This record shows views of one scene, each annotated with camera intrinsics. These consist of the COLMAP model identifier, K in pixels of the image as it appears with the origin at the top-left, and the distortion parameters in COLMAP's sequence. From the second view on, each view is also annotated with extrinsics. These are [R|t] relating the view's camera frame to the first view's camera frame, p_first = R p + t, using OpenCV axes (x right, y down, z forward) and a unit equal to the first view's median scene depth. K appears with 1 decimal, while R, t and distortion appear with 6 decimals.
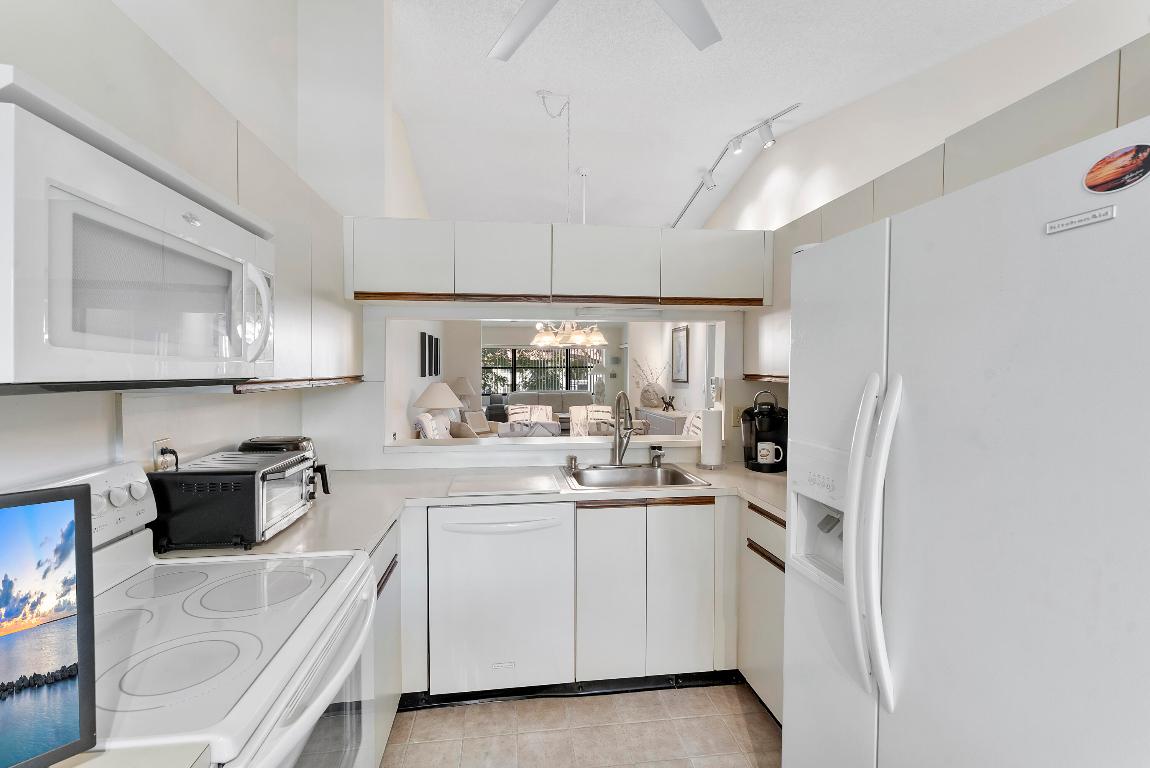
lens RADIAL K [[519.3, 0, 575.0], [0, 519.3, 384.0], [0, 0, 1]] dist [0.000077, 0.000019]
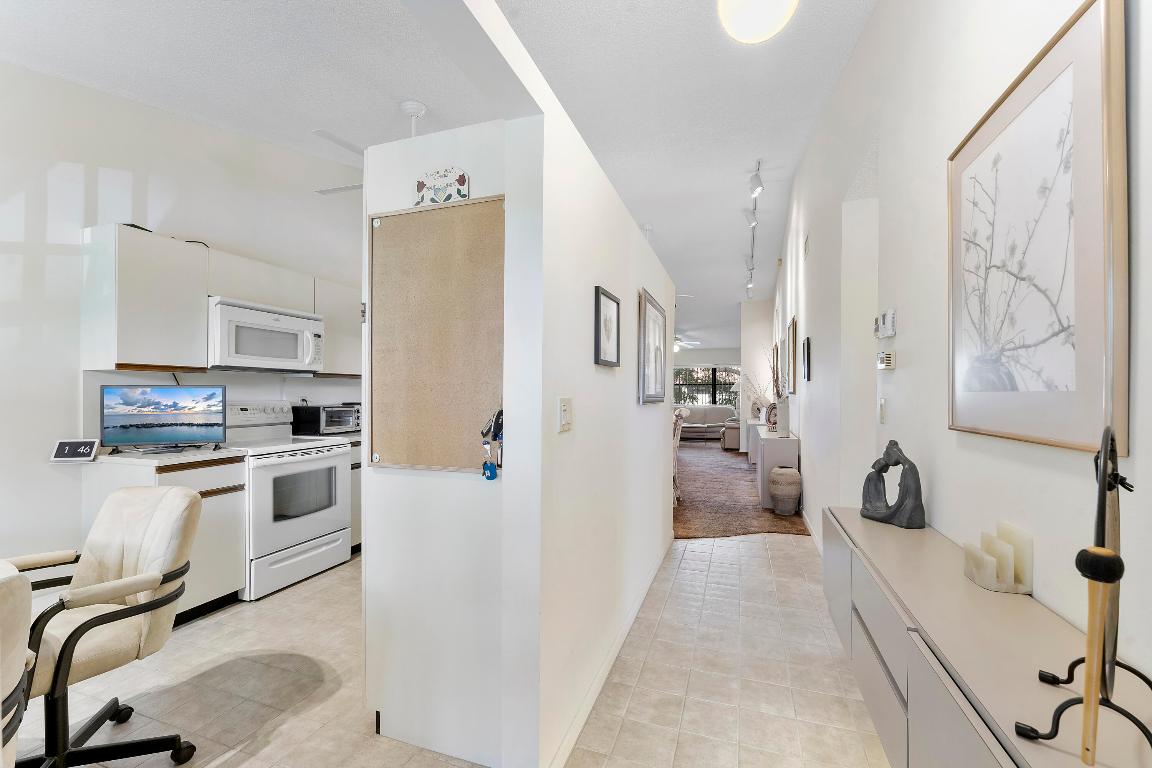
lens RADIAL K [[474.6, 0, 571.7], [0, 474.6, 394.6], [0, 0, 1]] dist [-0.002030, -0.000171]
pose [[0.887069, 0.004030, -0.461619, 1.080911], [-0.015130, 0.999678, -0.020347, 0.089123], [0.461388, 0.025034, 0.886845, -0.380659]]
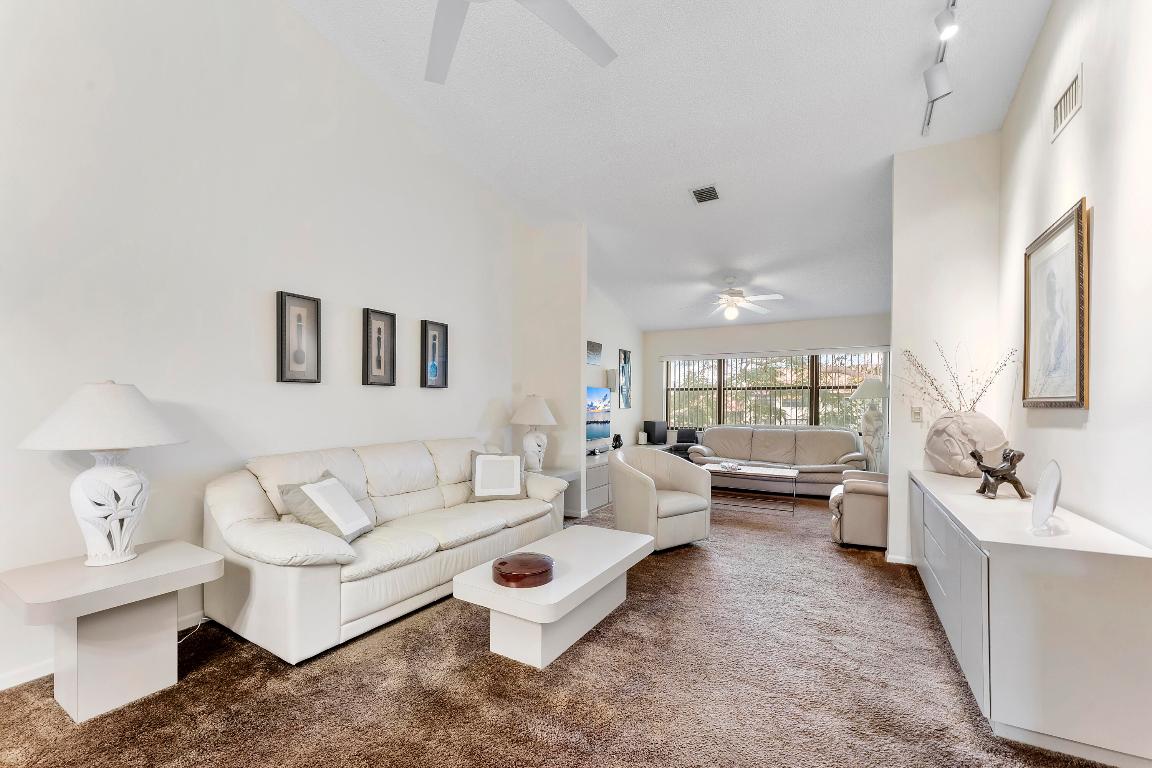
lens RADIAL K [[472.1, 0, 574.5], [0, 472.1, 408.8], [0, 0, 1]] dist [-0.000466, -0.000192]
pose [[0.790698, 0.007379, -0.612162, 0.571677], [-0.020395, 0.999690, -0.014293, 0.028475], [0.611867, 0.023787, 0.790603, 2.301149]]
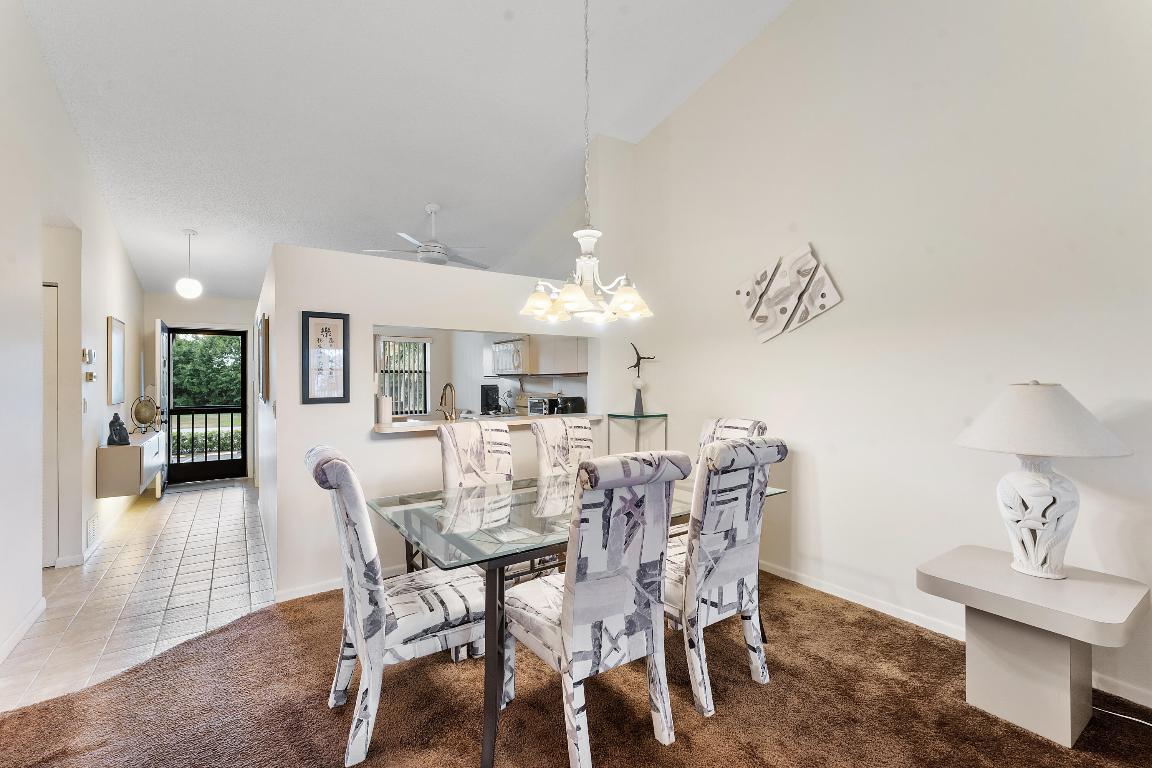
lens RADIAL K [[499.3, 0, 576.0], [0, 499.3, 384.0], [0, 0, 1]] dist [0.000257, 0.000045]
pose [[-0.894639, 0.006598, -0.446742, 0.471571], [-0.006570, 0.999589, 0.027920, -0.033972], [0.446742, 0.027914, -0.894227, 2.888089]]
